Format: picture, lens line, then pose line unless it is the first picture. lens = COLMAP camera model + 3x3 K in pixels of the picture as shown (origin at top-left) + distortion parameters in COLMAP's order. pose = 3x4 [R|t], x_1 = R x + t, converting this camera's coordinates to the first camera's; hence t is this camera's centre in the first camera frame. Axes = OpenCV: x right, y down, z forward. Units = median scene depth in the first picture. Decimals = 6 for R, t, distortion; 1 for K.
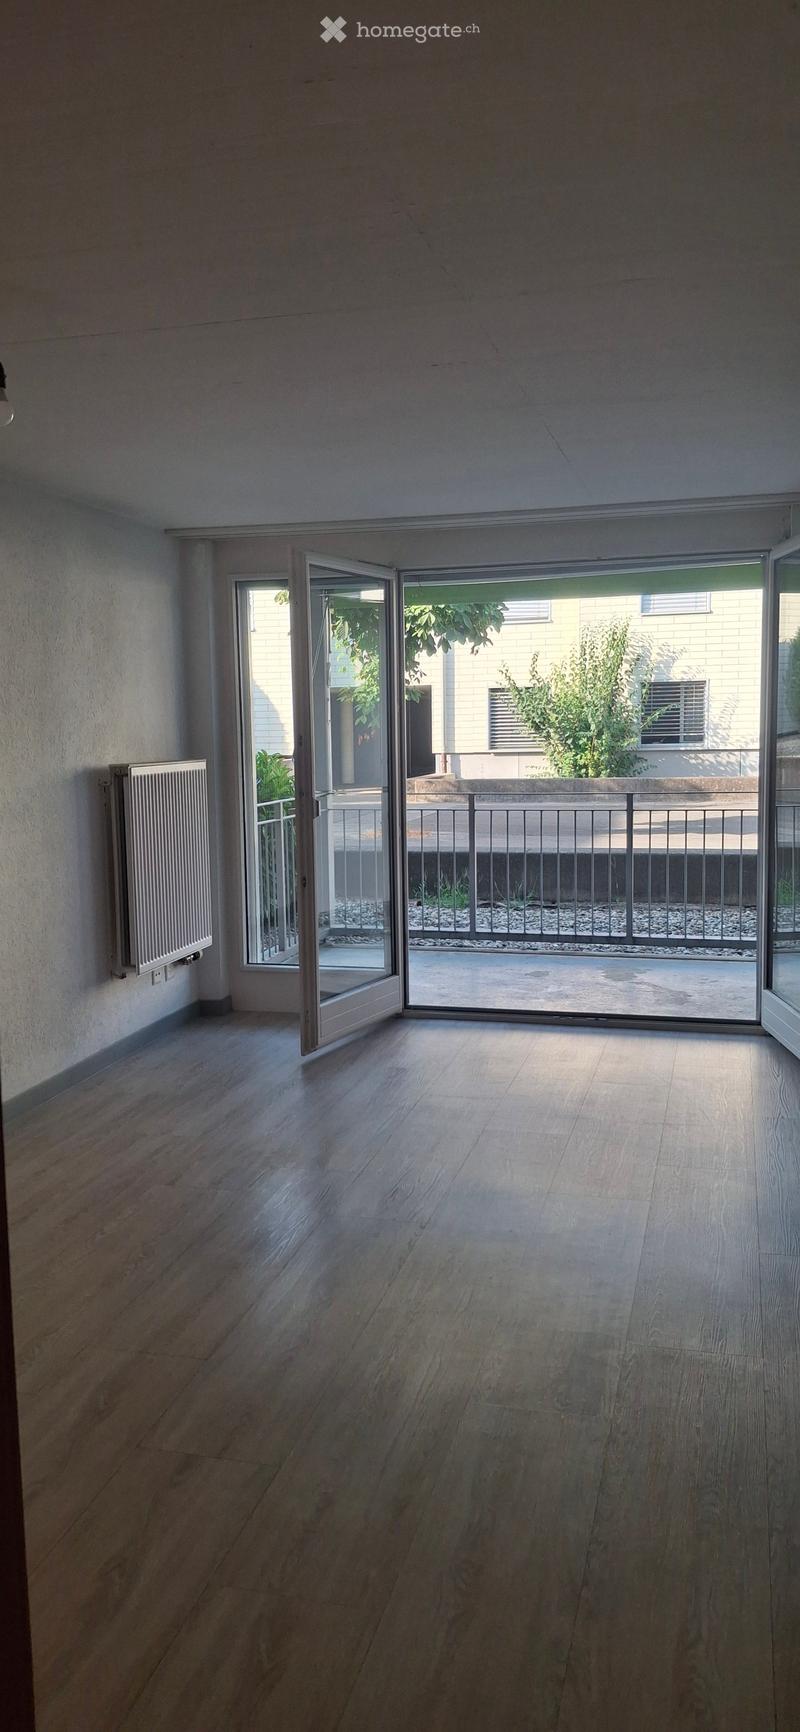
lens RADIAL K [[1324.3, 0, 358.6], [0, 1324.3, 863.4], [0, 0, 1]] dist [0.068729, -0.001696]
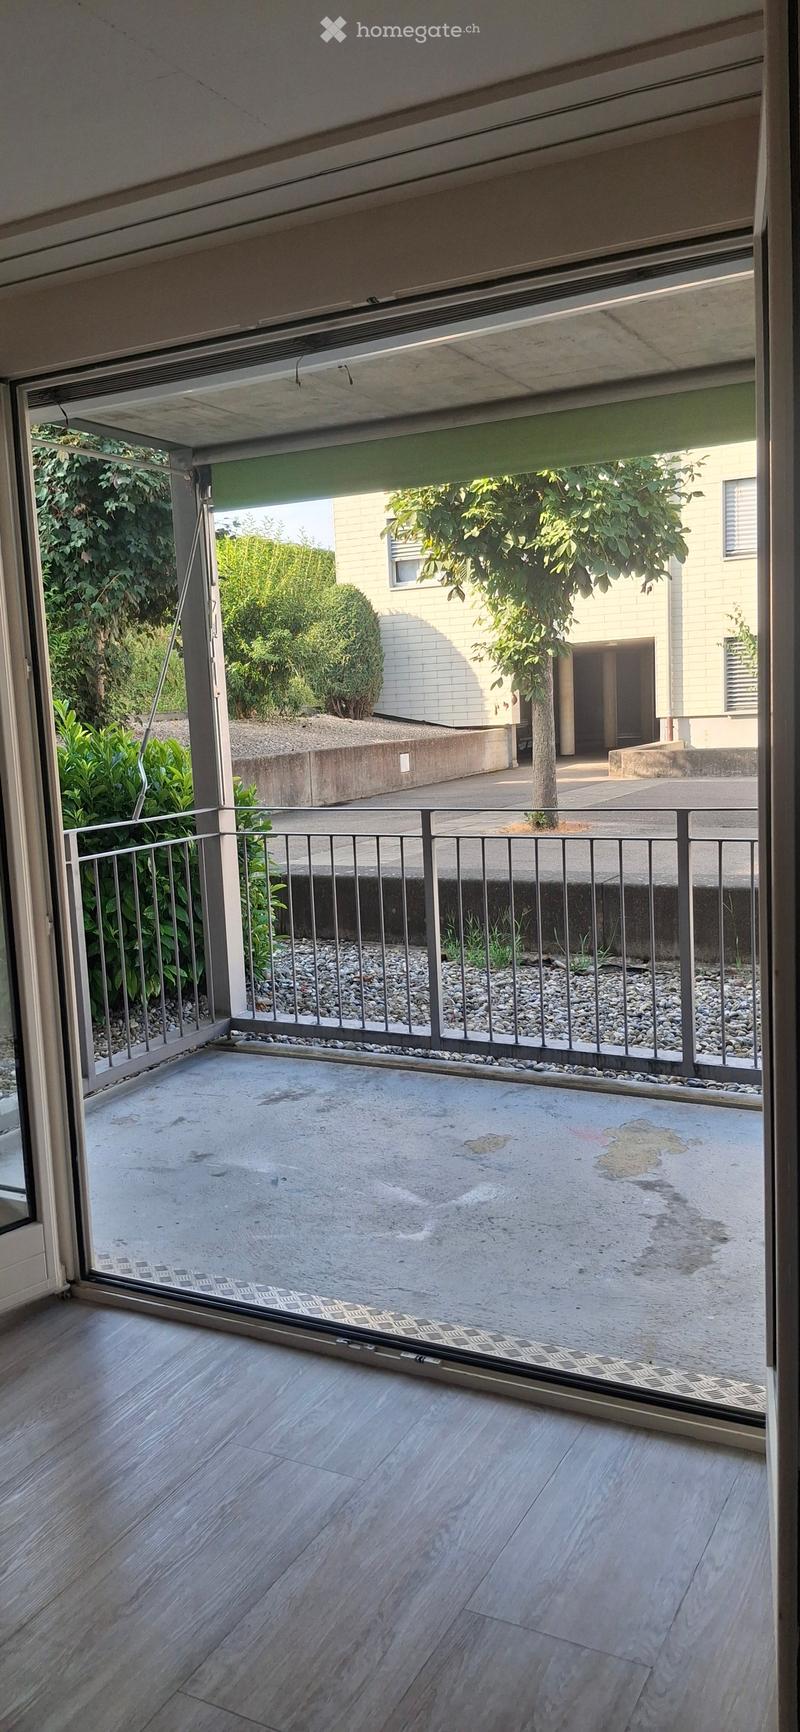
lens RADIAL K [[1324.3, 0, 358.6], [0, 1324.3, 863.4], [0, 0, 1]] dist [0.068729, -0.001696]
pose [[0.975305, -0.001422, -0.220859, 0.097430], [0.007409, 0.999627, 0.026279, -0.023124], [0.220739, -0.027266, 0.974952, 0.211959]]
